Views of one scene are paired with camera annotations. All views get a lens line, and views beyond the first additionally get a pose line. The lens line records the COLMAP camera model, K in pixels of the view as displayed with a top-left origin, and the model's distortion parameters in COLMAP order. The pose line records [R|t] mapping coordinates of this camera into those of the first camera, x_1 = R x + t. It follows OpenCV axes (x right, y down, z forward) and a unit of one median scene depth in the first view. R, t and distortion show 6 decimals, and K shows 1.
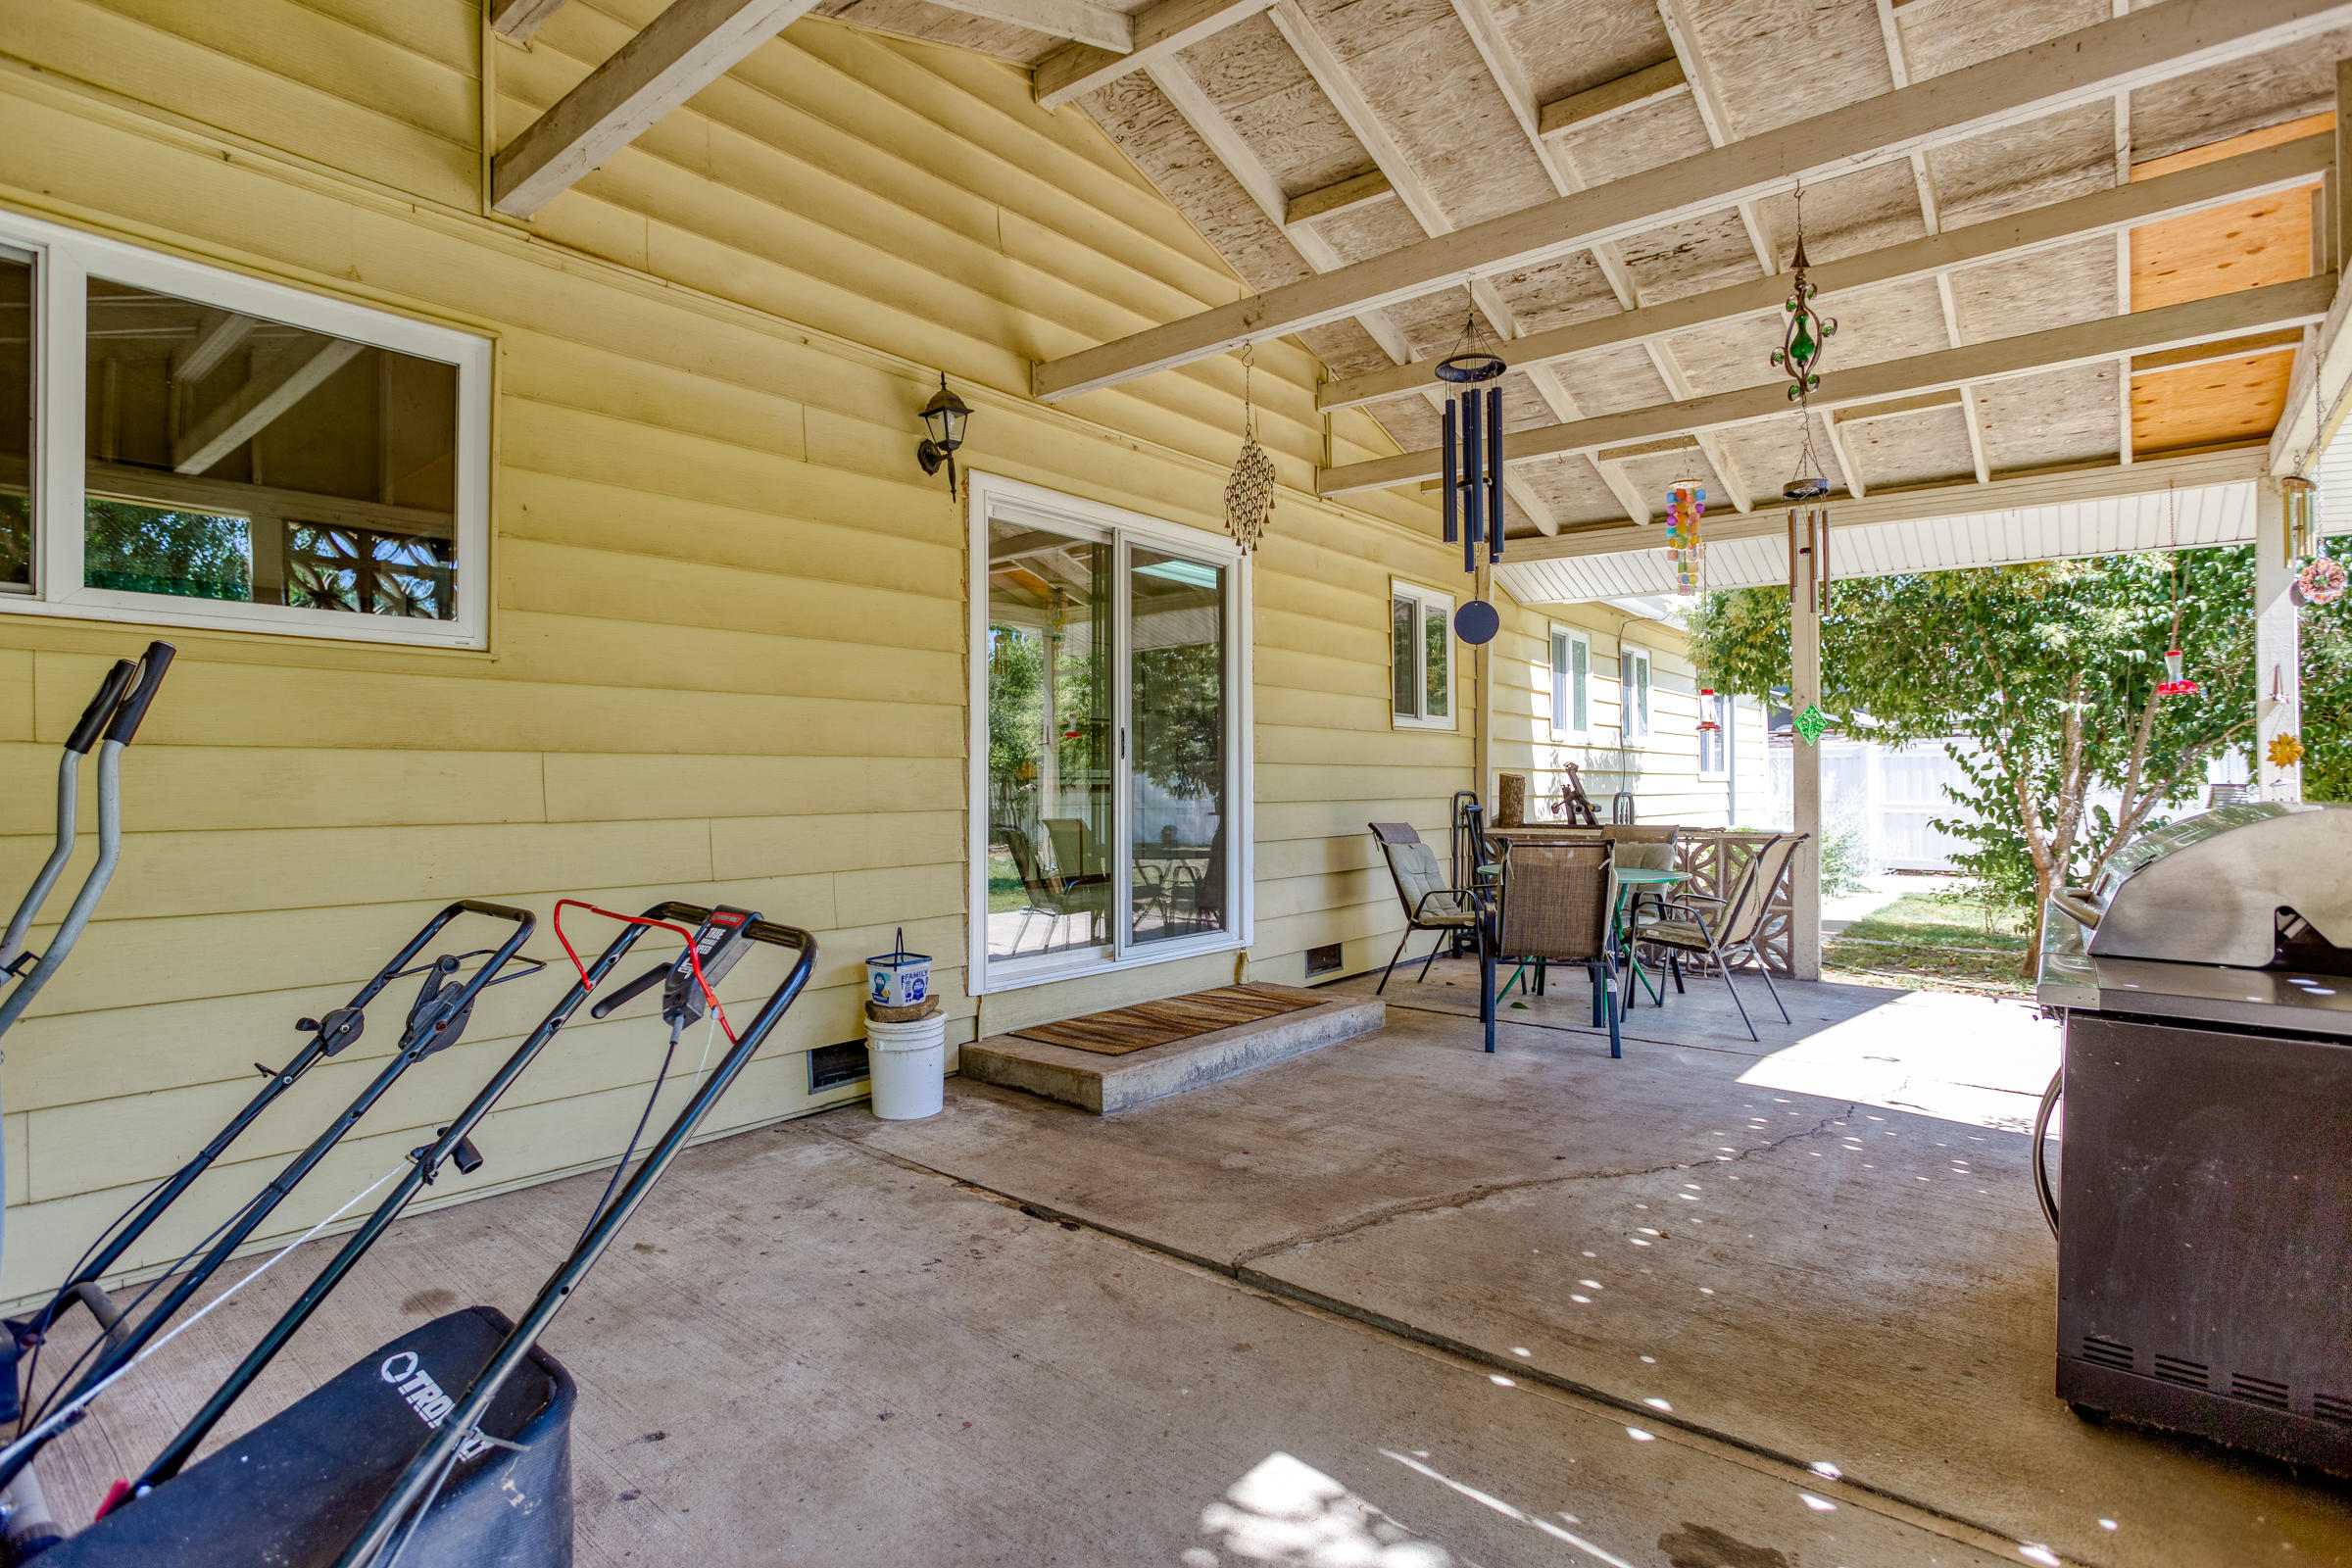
lens RADIAL K [[1171.8, 0, 1164.0], [0, 1171.8, 787.2], [0, 0, 1]] dist [-0.055390, 0.029416]
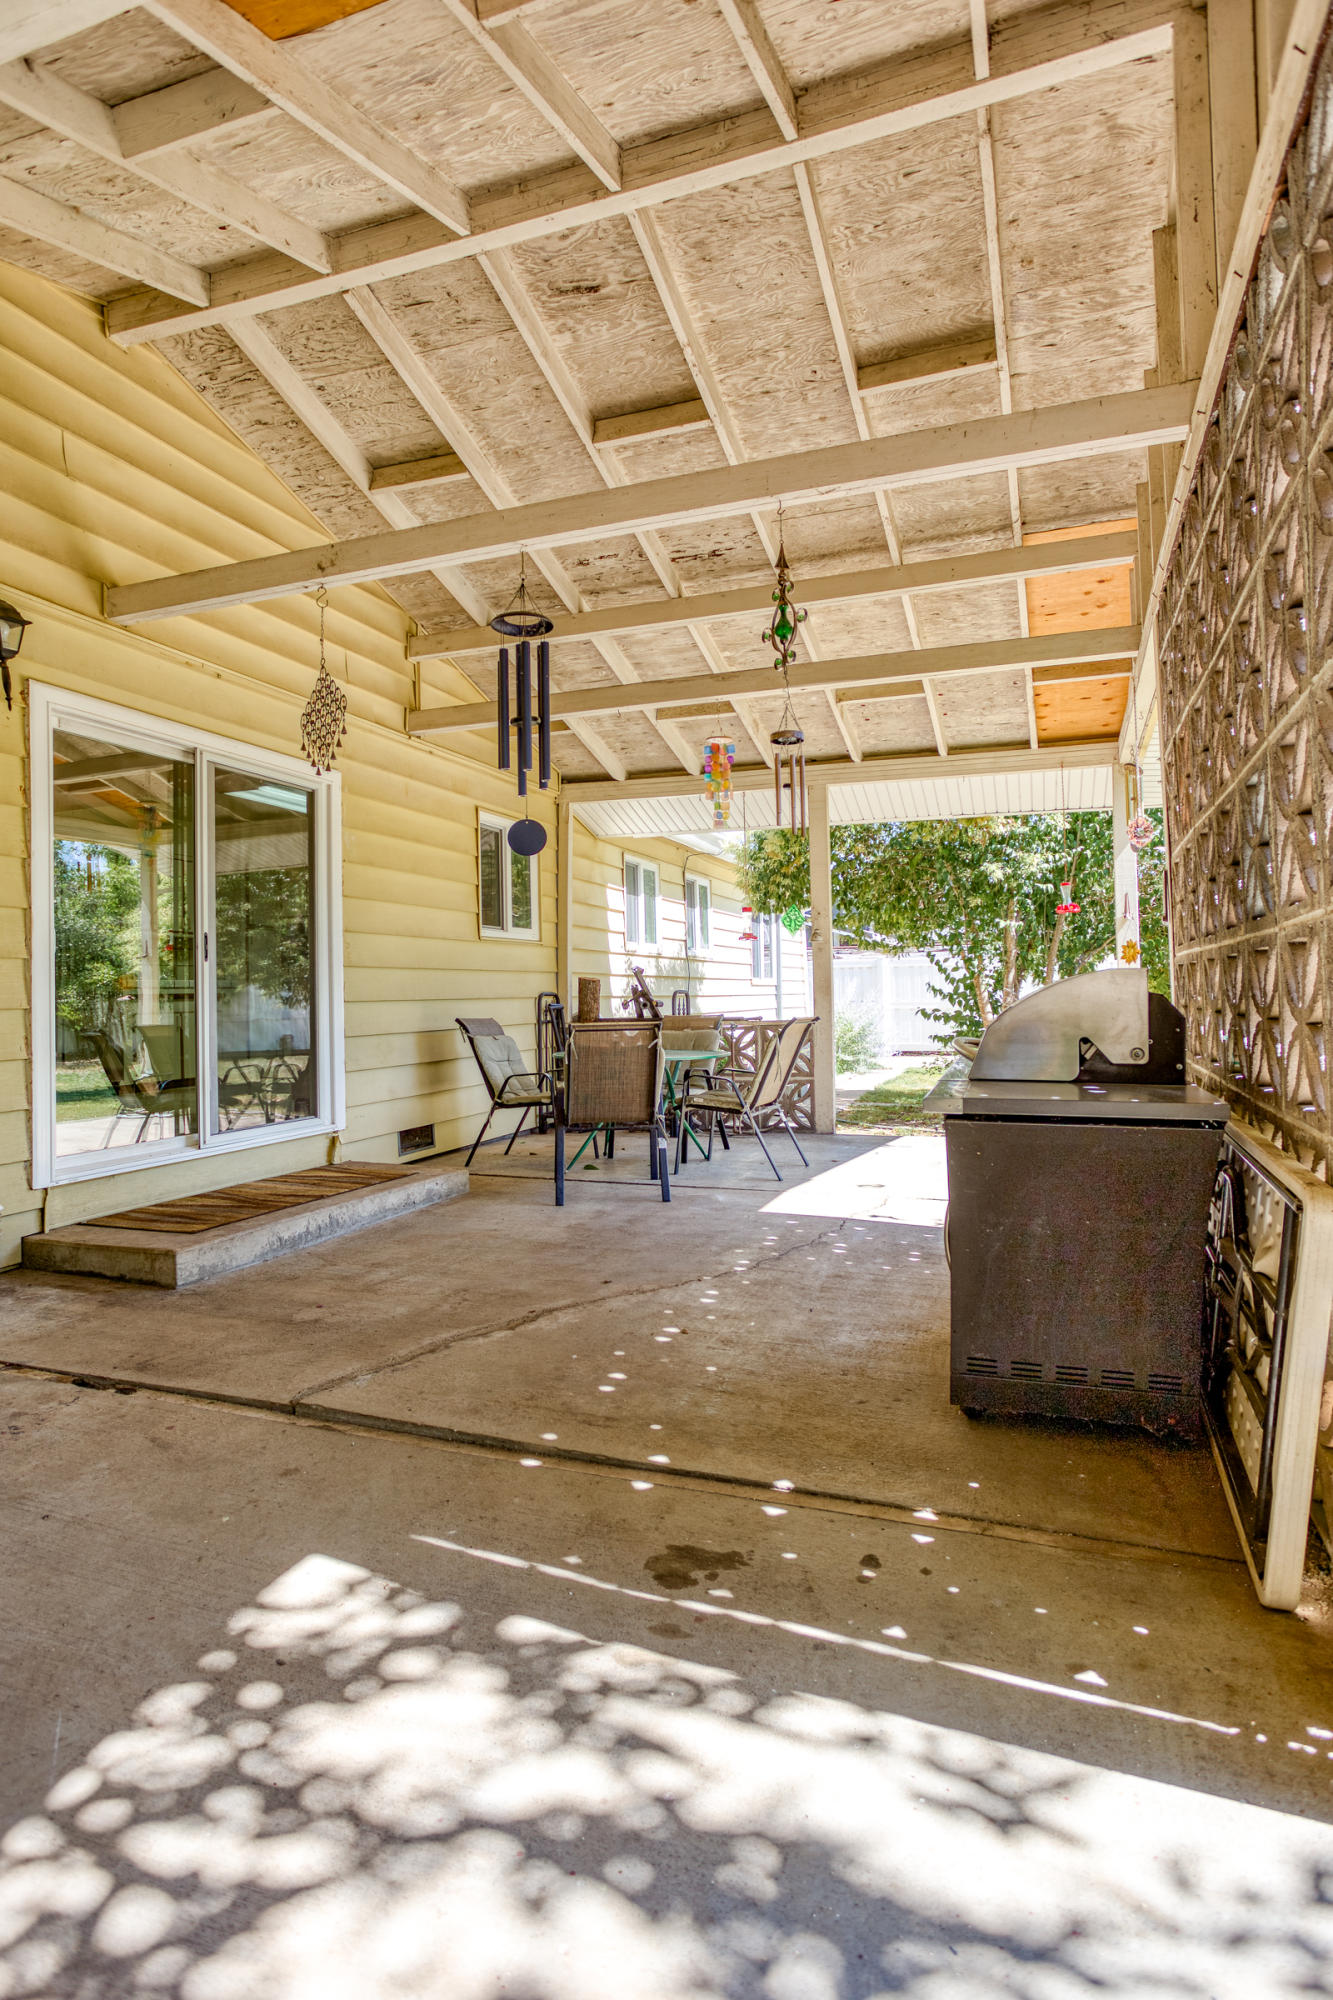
lens RADIAL K [[1020.8, 0, 705.5], [0, 1020.8, 1003.5], [0, 0, 1]] dist [-0.058567, 0.033872]
pose [[0.938149, -0.033940, 0.344564, 0.066308], [0.037849, 0.999273, -0.004621, 0.031950], [-0.344156, 0.017377, 0.938752, -0.018534]]
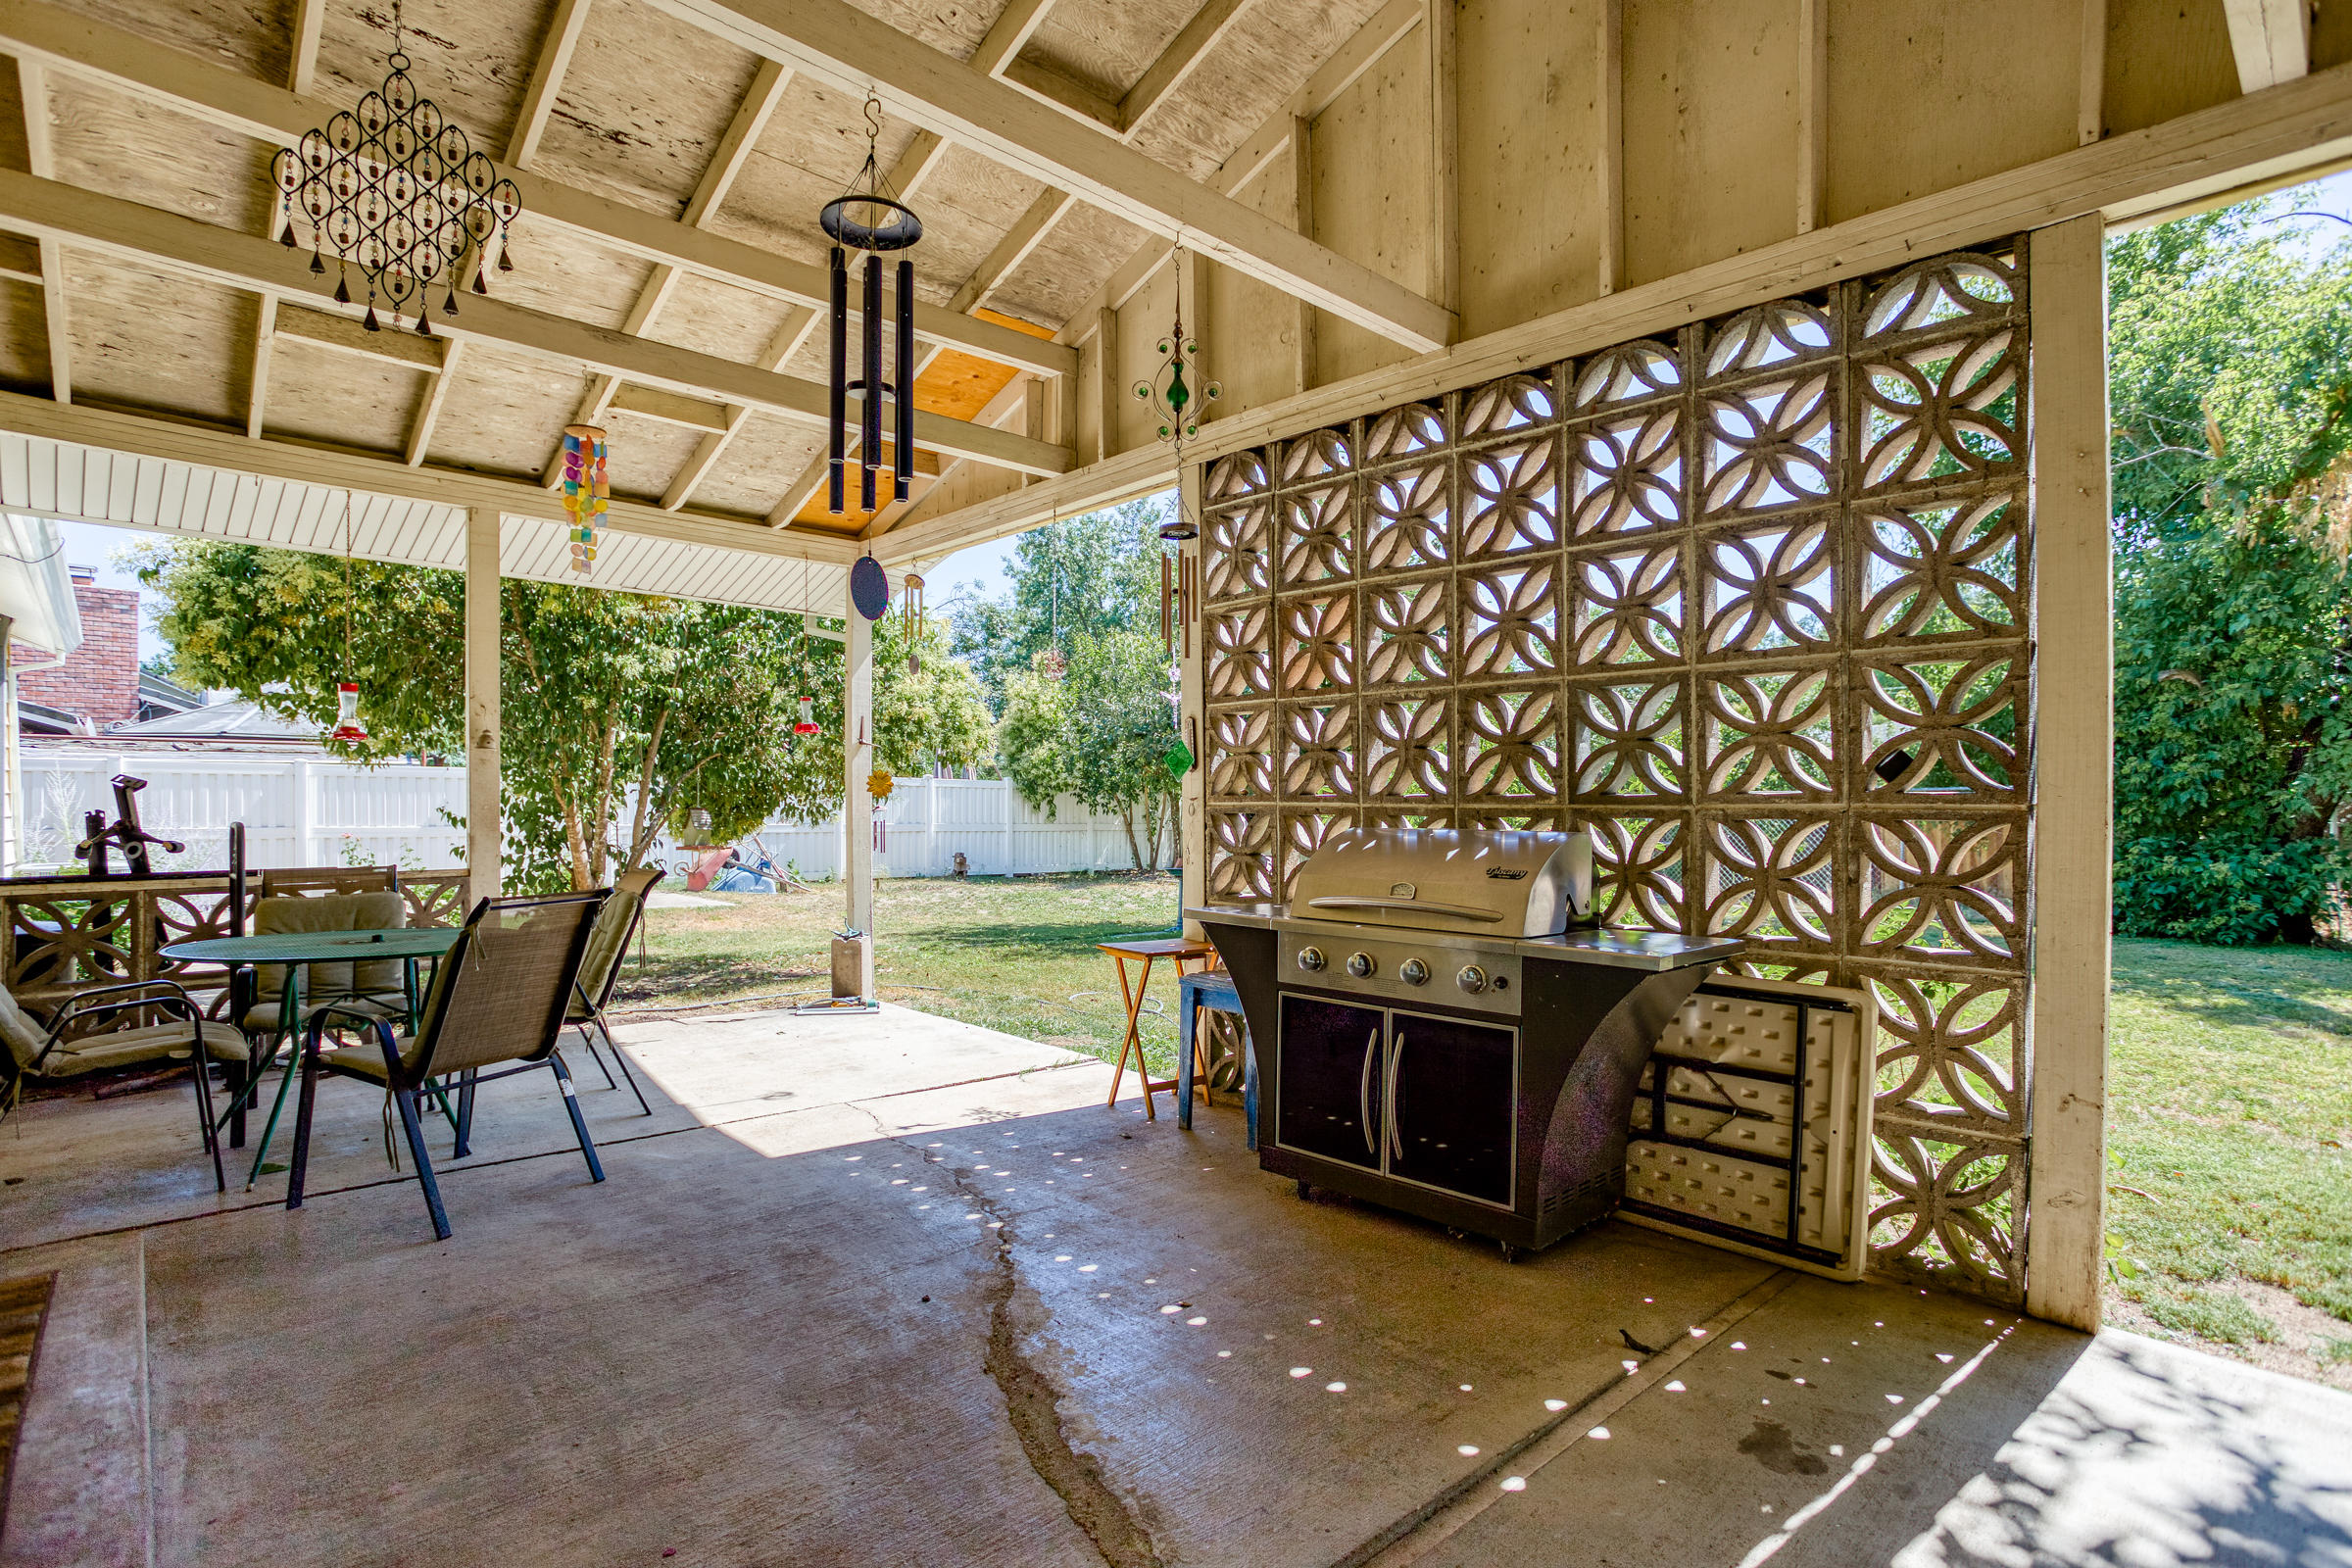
lens RADIAL K [[1185.9, 0, 1181.9], [0, 1185.9, 801.0], [0, 0, 1]] dist [-0.059215, 0.049004]
pose [[0.127714, -0.000979, 0.991811, -0.342545], [0.006273, 0.999980, 0.000179, -0.008575], [-0.991791, 0.006199, 0.127717, 0.612578]]
